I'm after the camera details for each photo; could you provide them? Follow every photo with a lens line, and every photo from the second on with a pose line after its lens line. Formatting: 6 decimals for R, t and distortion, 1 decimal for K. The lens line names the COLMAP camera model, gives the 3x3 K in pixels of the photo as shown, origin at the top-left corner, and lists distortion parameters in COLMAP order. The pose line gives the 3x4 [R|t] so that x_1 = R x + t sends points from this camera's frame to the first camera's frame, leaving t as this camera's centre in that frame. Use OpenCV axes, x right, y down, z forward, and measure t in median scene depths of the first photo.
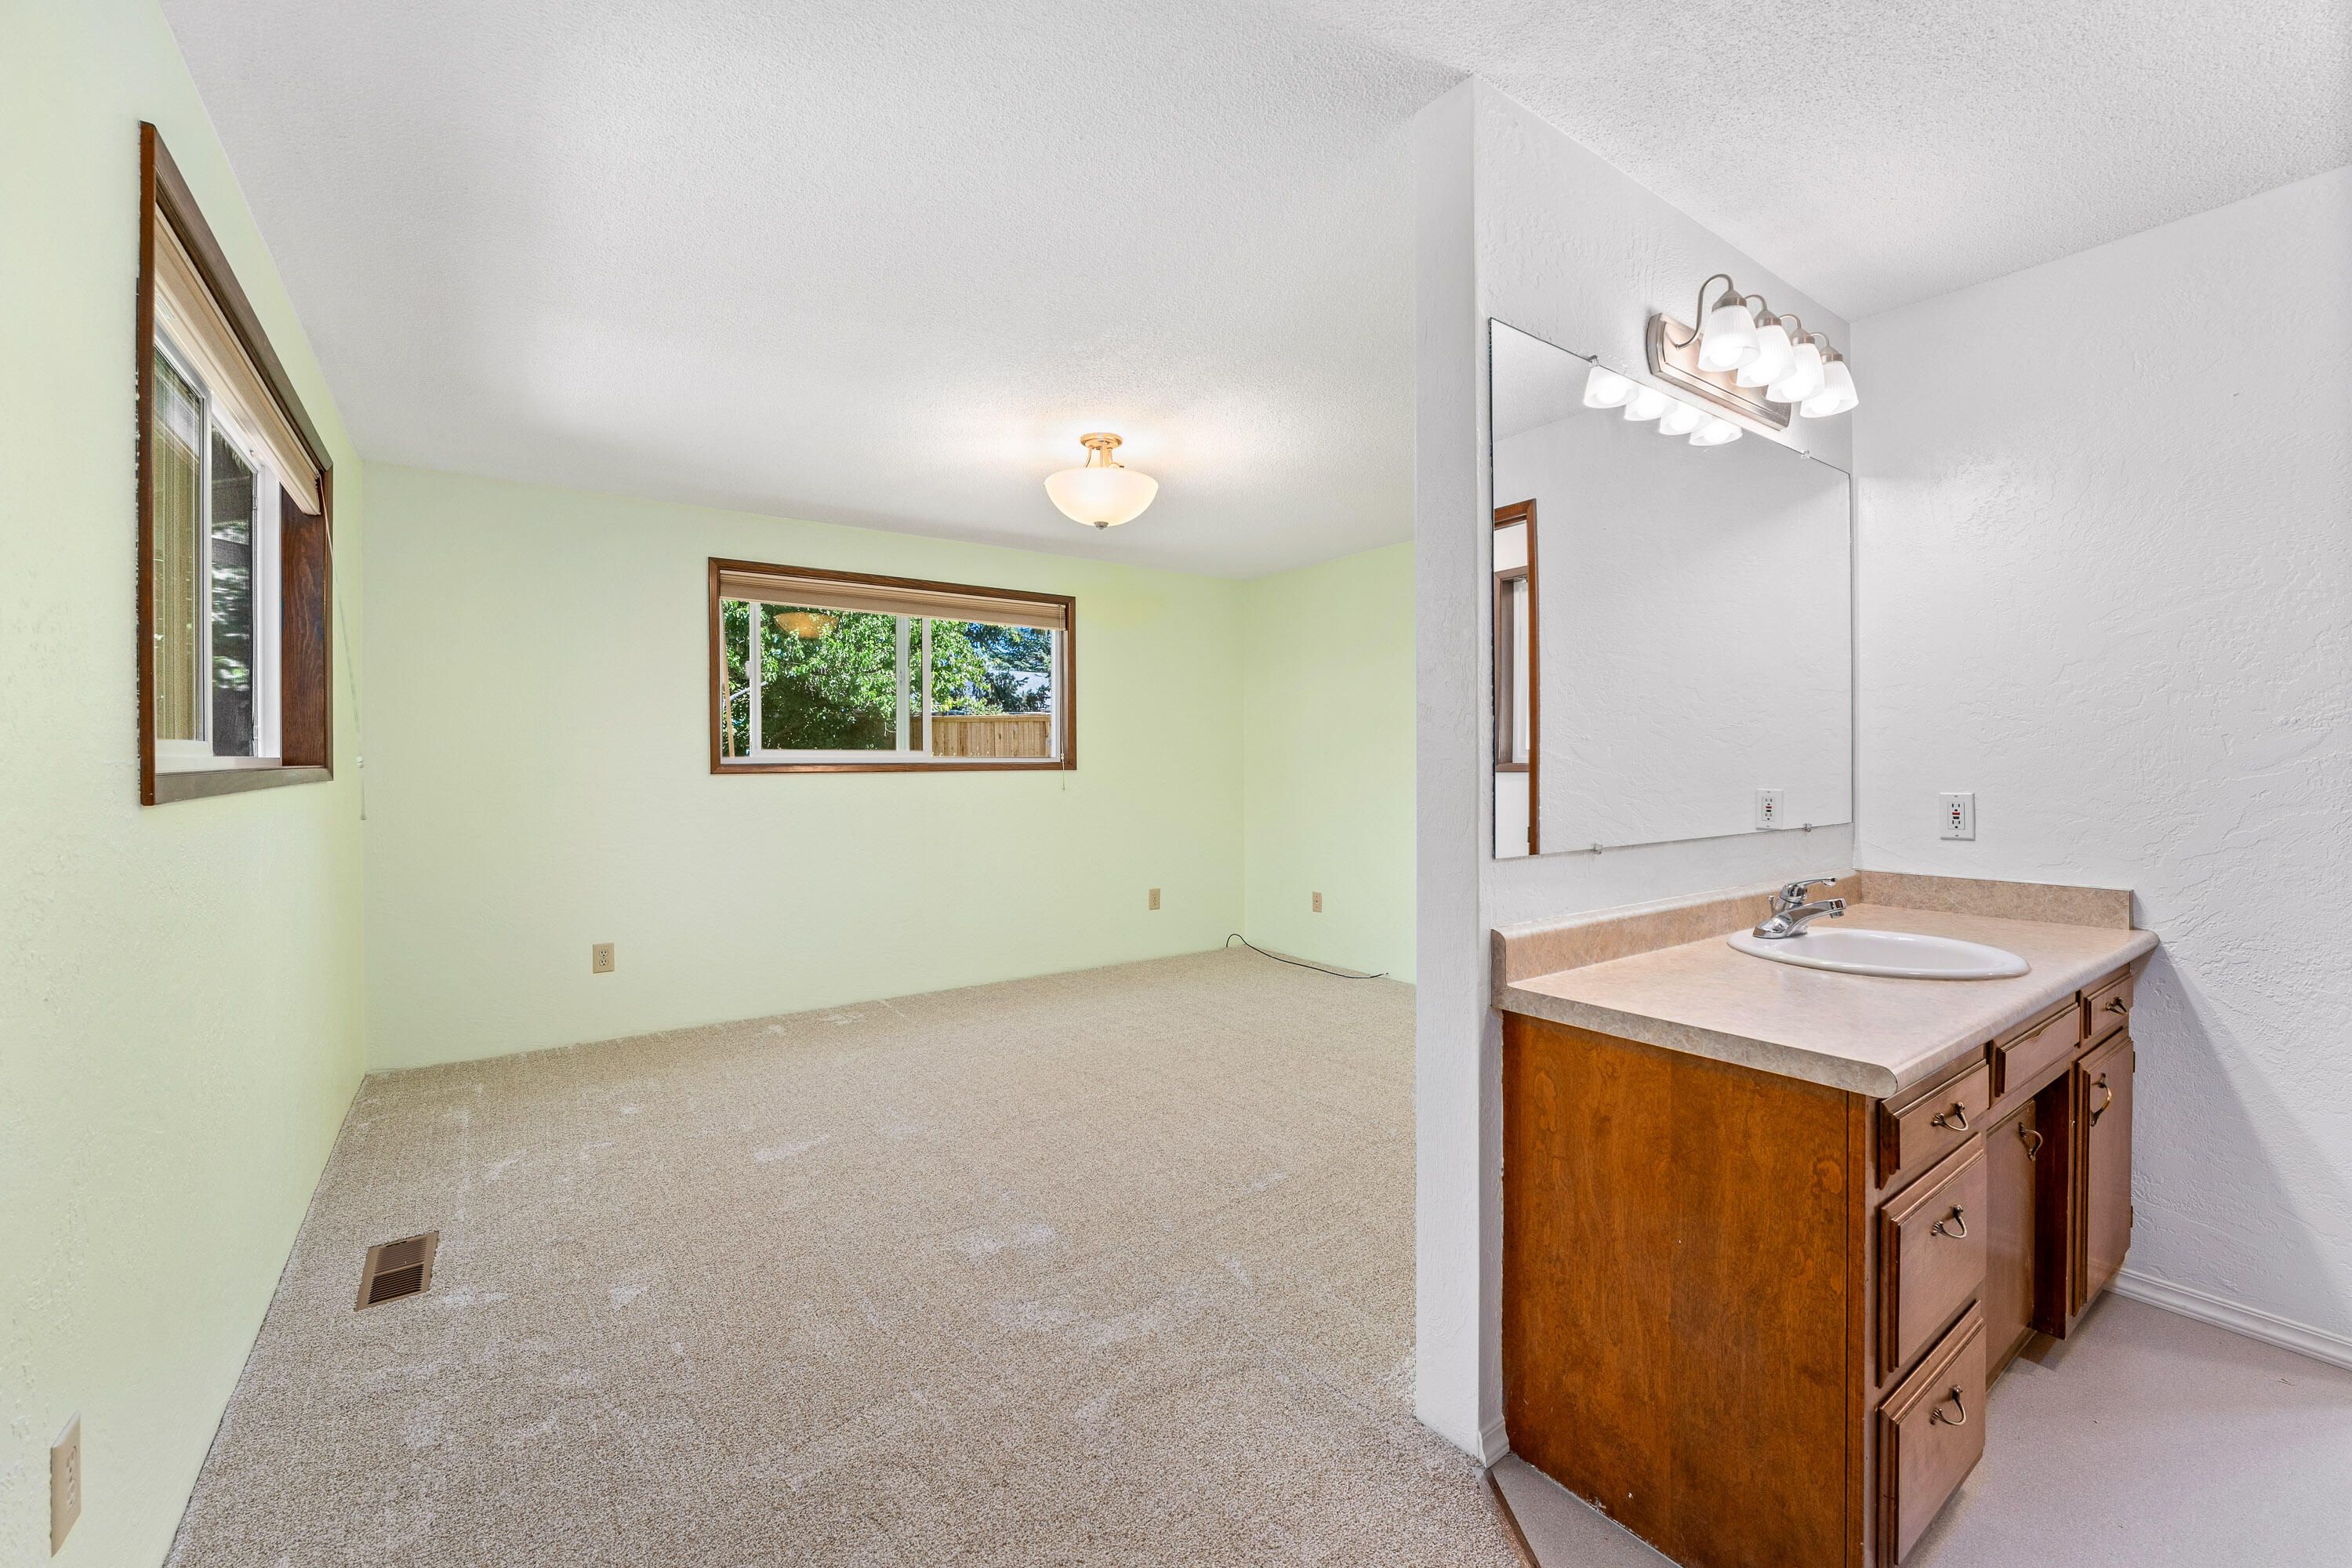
lens RADIAL K [[950.0, 0, 1154.1], [0, 950.0, 777.8], [0, 0, 1]] dist [0.000168, 0.000187]
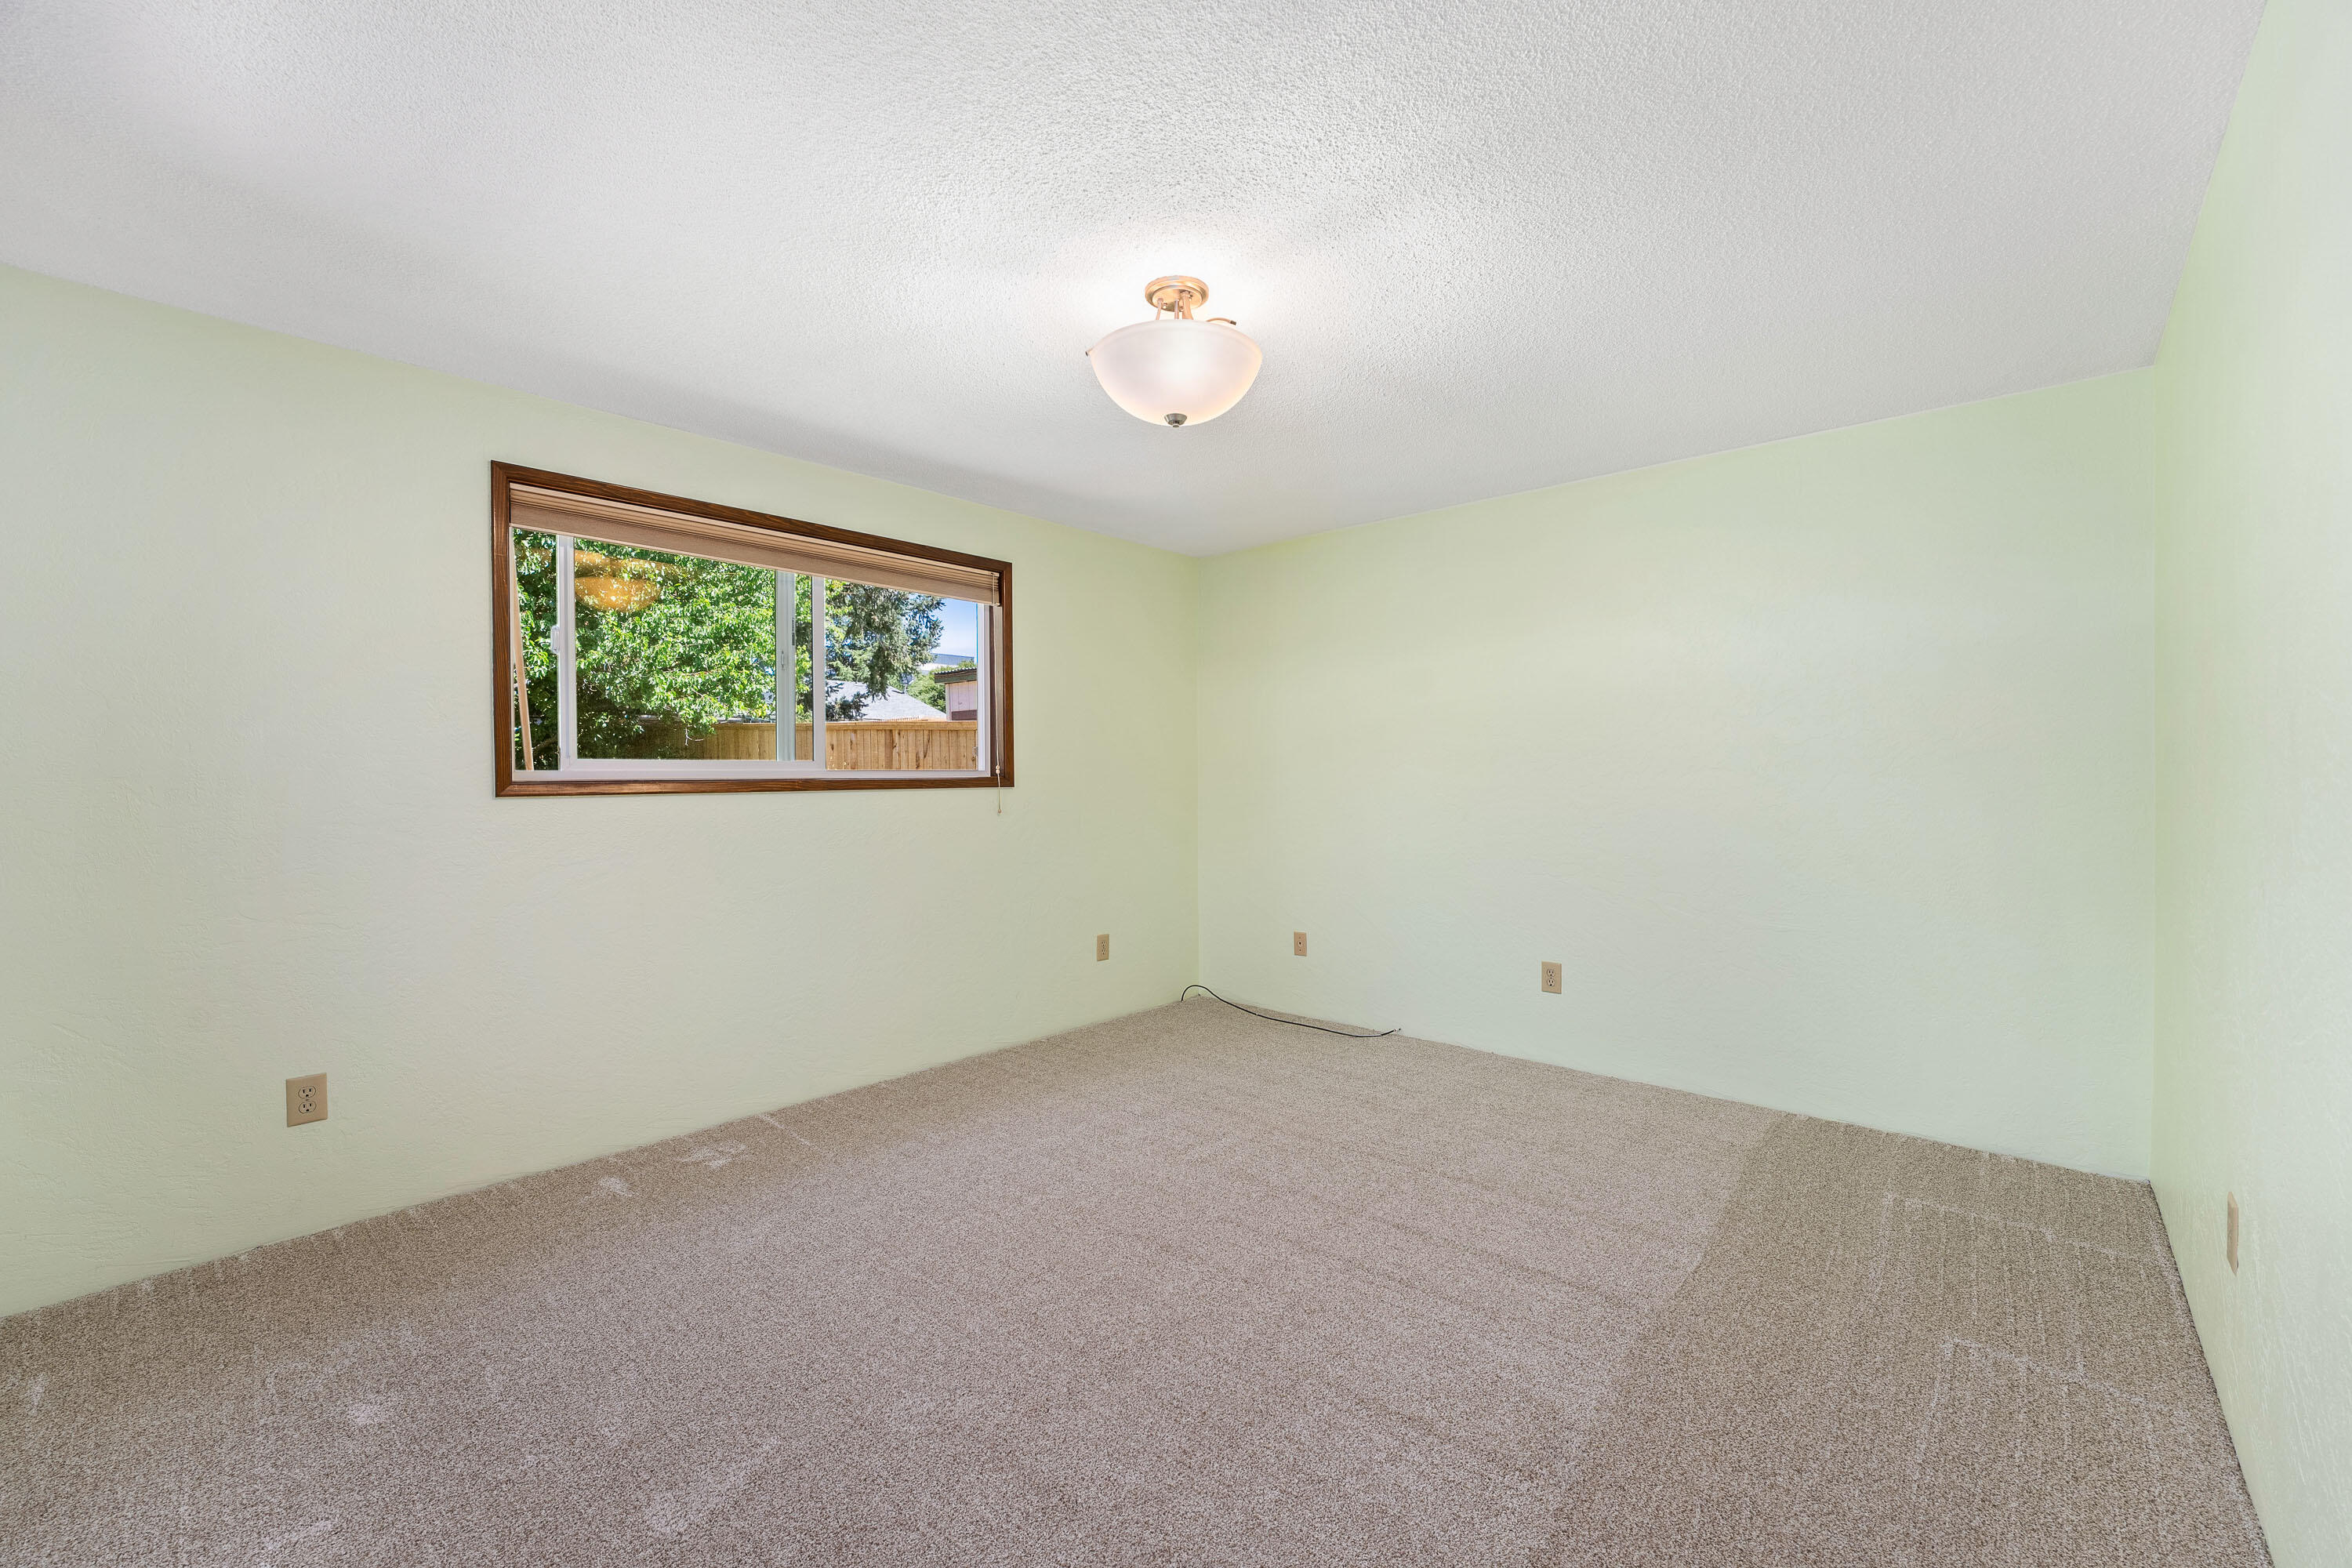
lens RADIAL K [[962.6, 0, 1179.6], [0, 962.6, 793.6], [0, 0, 1]] dist [-0.020053, 0.006825]
pose [[0.975625, -0.005248, 0.219380, -0.121901], [0.004772, 0.999985, 0.002699, -0.004353], [-0.219391, -0.001586, 0.975636, 0.207984]]
